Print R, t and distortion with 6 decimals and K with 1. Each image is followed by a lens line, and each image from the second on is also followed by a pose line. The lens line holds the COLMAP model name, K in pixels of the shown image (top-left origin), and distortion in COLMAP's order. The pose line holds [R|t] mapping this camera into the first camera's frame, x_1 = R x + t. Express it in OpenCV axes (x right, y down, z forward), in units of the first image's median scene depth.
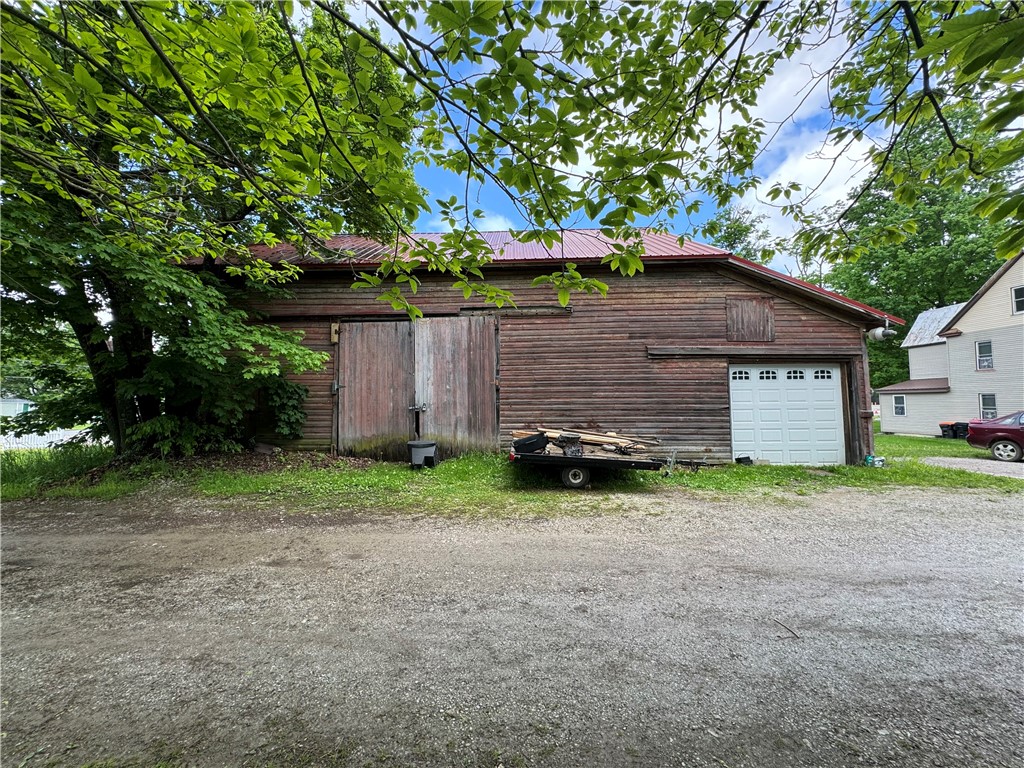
lens RADIAL K [[408.0, 0, 511.8], [0, 408.0, 385.1], [0, 0, 1]] dist [-0.001093, 0.000579]
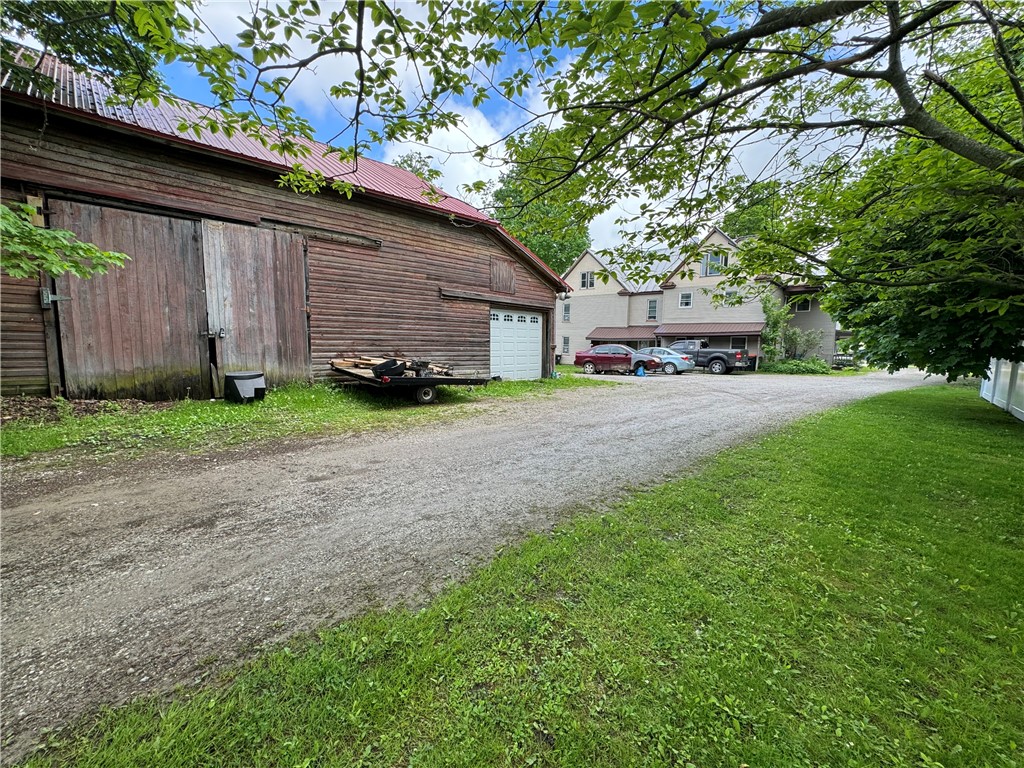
lens RADIAL K [[408.0, 0, 513.1], [0, 408.0, 385.3], [0, 0, 1]] dist [-0.001093, 0.000579]
pose [[0.699365, -0.058821, 0.712341, -0.390430], [-0.053861, 0.989437, 0.134582, 0.015460], [-0.712733, -0.132490, 0.688809, -0.011747]]
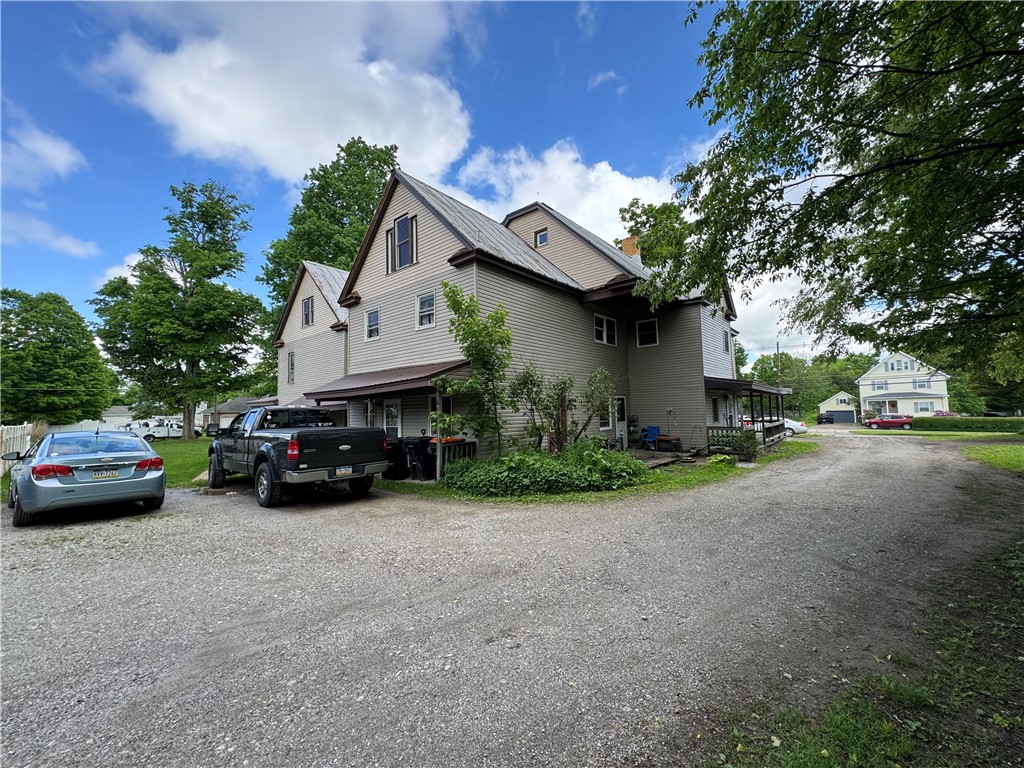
lens RADIAL K [[408.0, 0, 516.5], [0, 408.0, 384.1], [0, 0, 1]] dist [-0.001093, 0.000579]
pose [[0.689460, 0.047322, 0.722776, 1.975412], [-0.024377, 0.998814, -0.042142, -0.012246], [-0.723913, 0.011437, 0.689796, -0.141194]]
